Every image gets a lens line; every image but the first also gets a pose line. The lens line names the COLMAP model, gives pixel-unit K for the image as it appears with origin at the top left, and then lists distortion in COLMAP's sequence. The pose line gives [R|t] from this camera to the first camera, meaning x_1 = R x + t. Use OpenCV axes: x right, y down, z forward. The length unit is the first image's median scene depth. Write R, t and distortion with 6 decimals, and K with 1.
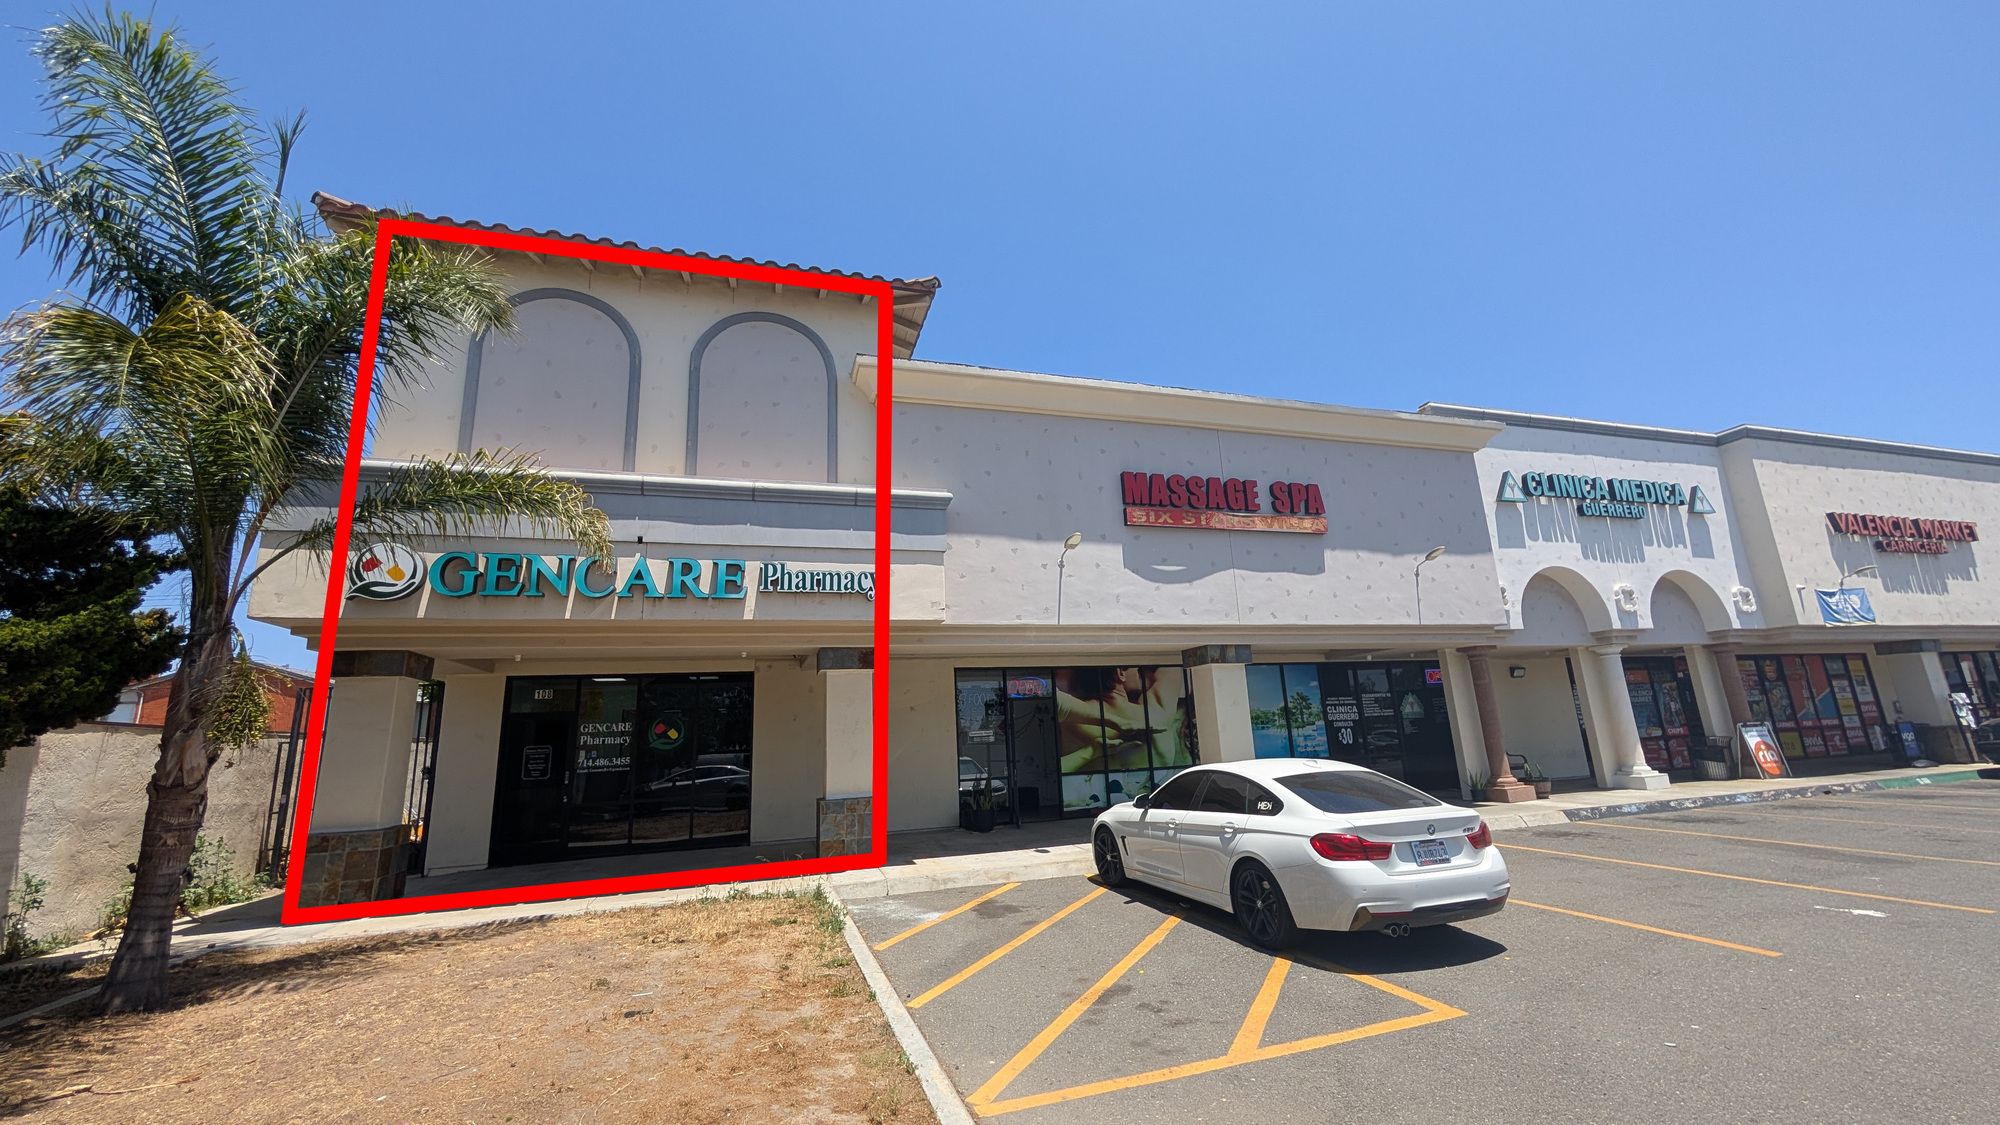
lens RADIAL K [[758.4, 0, 995.9], [0, 758.4, 565.1], [0, 0, 1]] dist [0.000917, 0.000324]
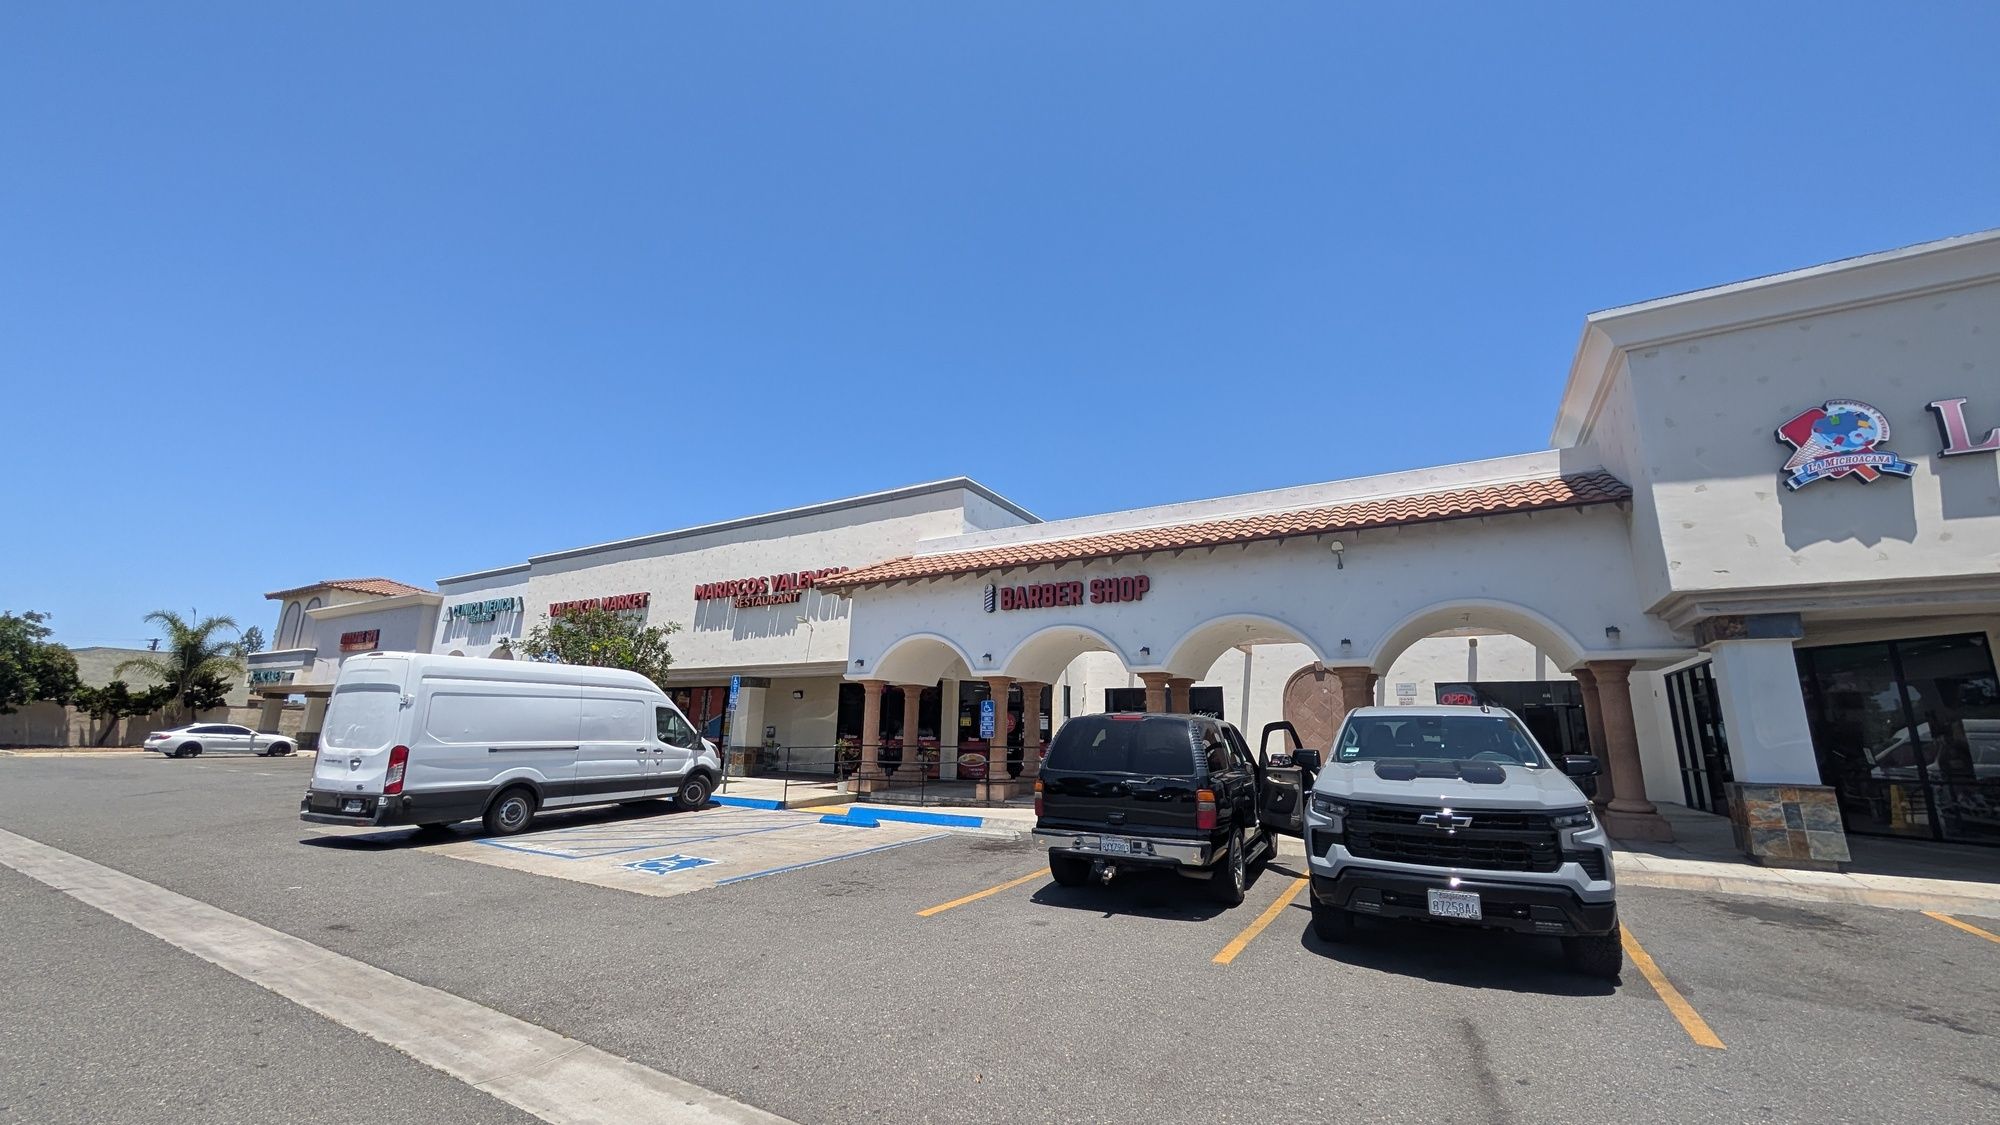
lens RADIAL K [[758.4, 0, 998.8], [0, 758.4, 557.0], [0, 0, 1]] dist [0.000917, 0.000324]
pose [[0.667442, -0.116134, -0.735550, 5.010676], [0.108094, 0.992412, -0.058605, 0.049053], [0.736774, -0.040393, 0.674931, 1.064342]]
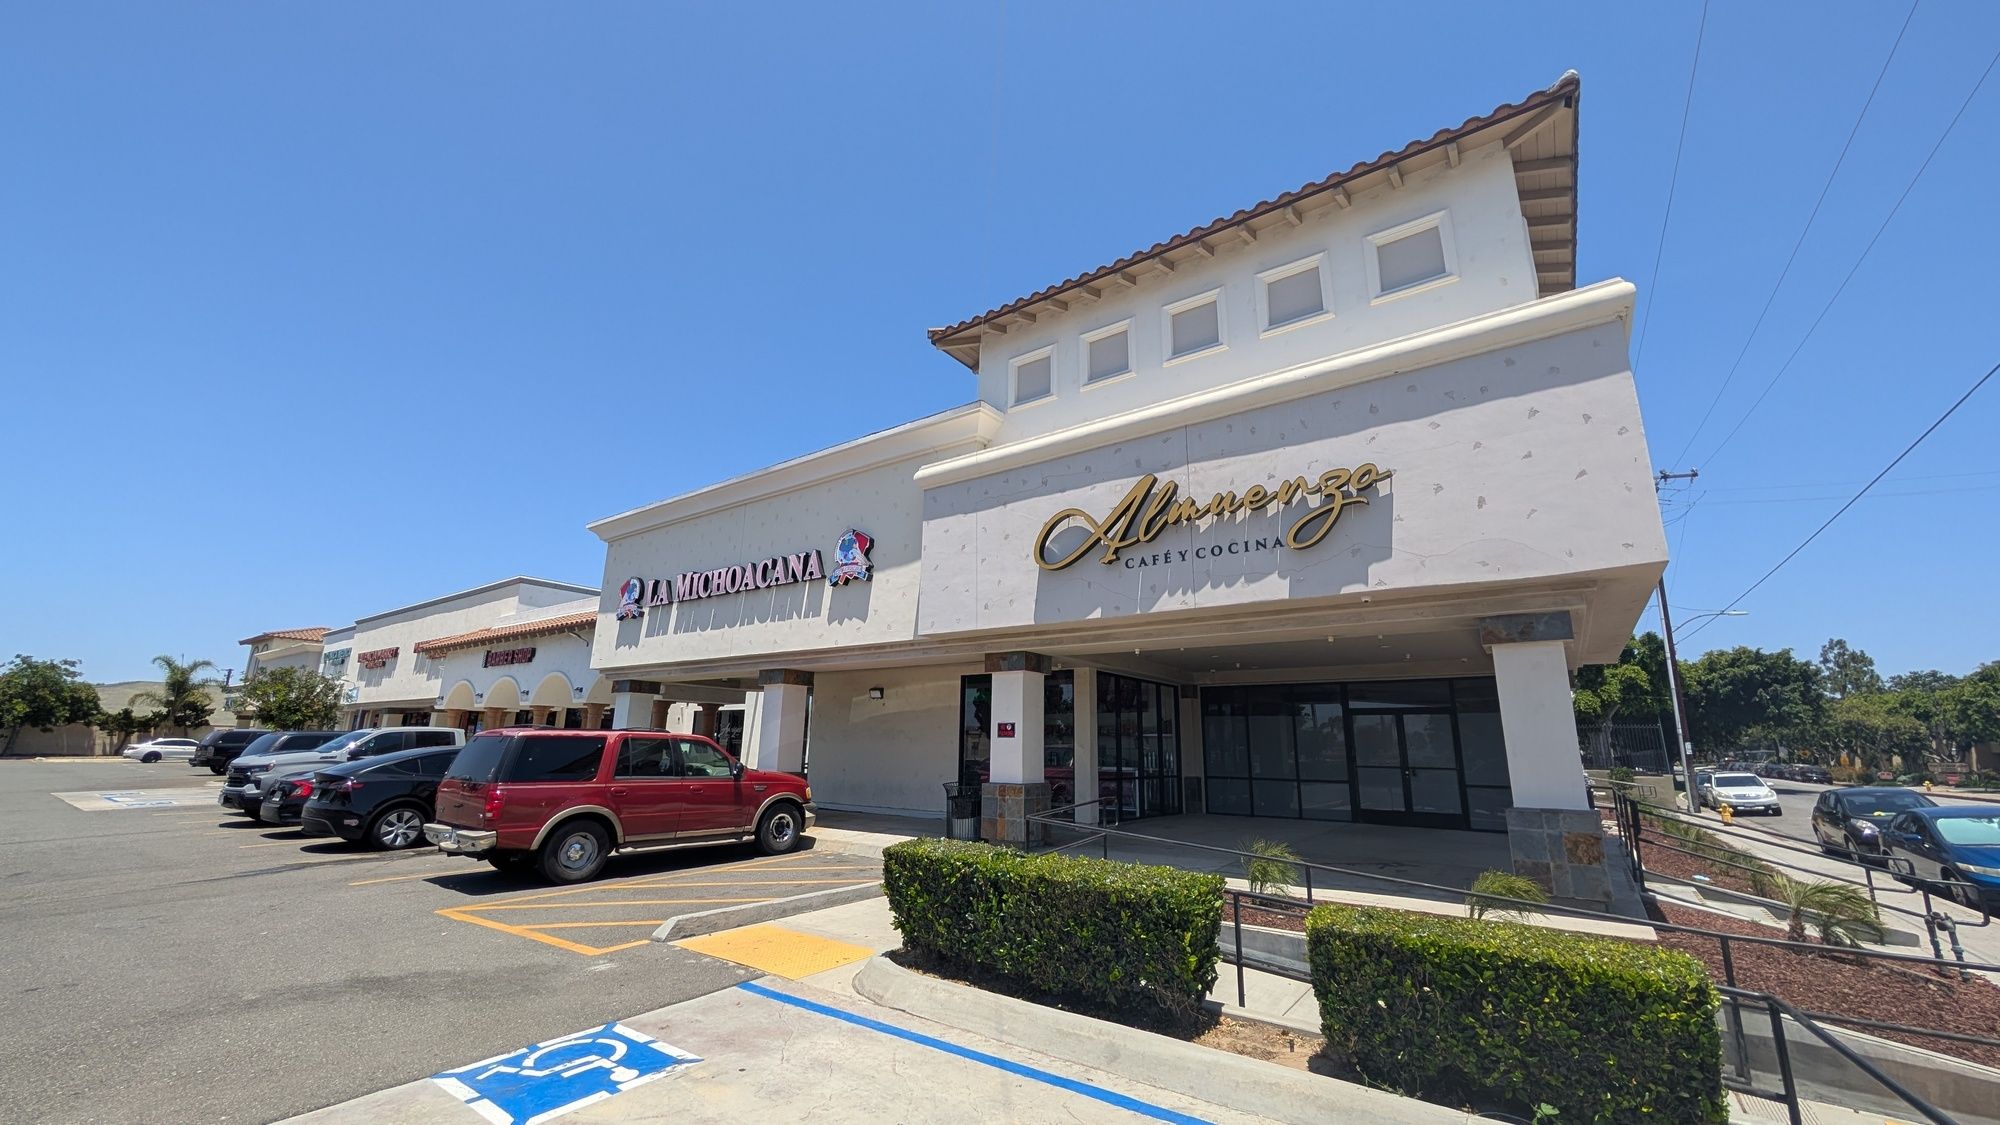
lens RADIAL K [[758.4, 0, 992.4], [0, 758.4, 565.8], [0, 0, 1]] dist [0.000917, 0.000324]
pose [[0.591261, -0.134861, -0.795124, 6.982874], [0.127611, 0.989143, -0.072875, 0.136448], [0.796320, -0.058378, 0.602052, 1.986289]]
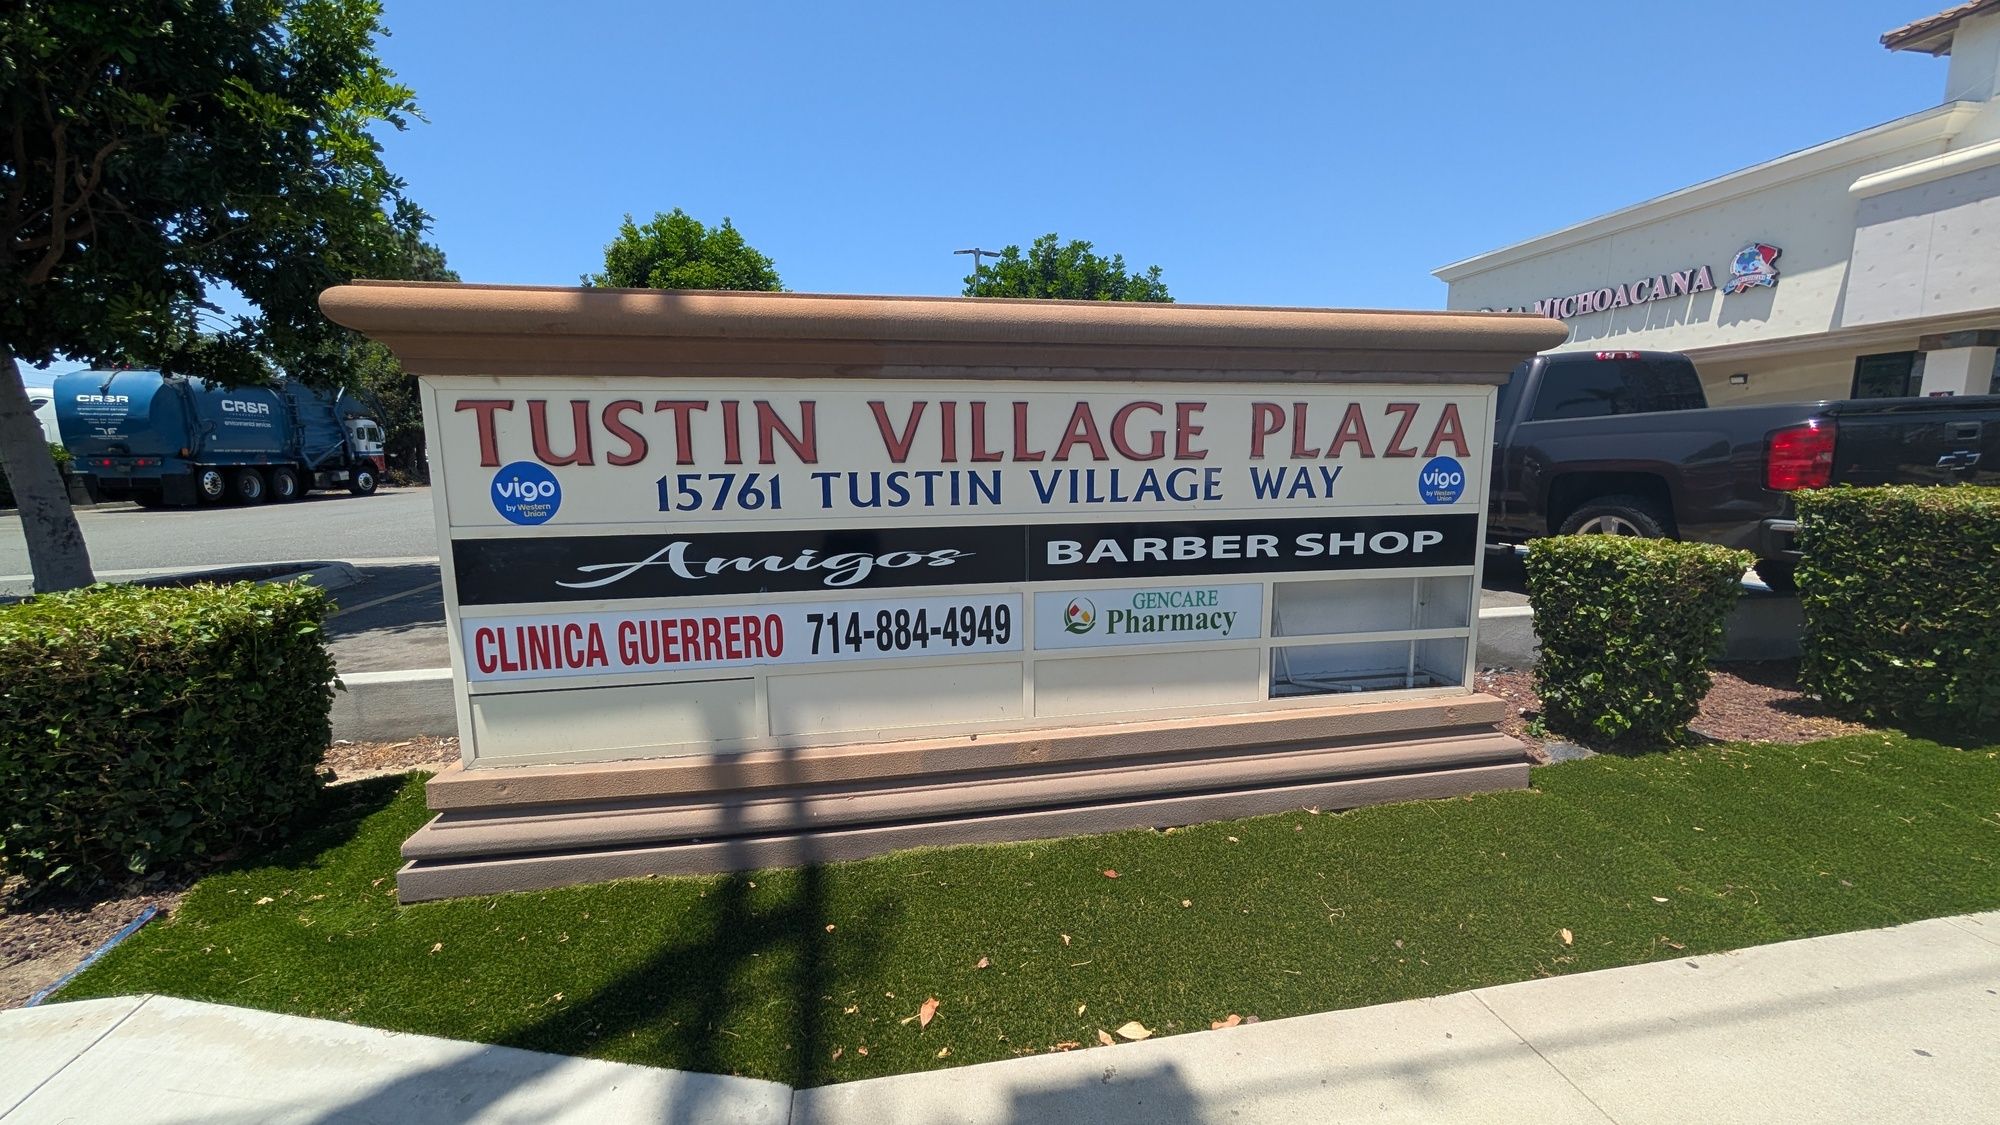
lens RADIAL K [[758.4, 0, 1002.4], [0, 758.4, 568.7], [0, 0, 1]] dist [0.000917, 0.000324]
pose [[-0.121069, 0.191982, -0.973902, 7.709237], [0.224275, 0.961040, 0.161566, -0.014274], [0.966976, -0.198861, -0.159409, 1.144385]]
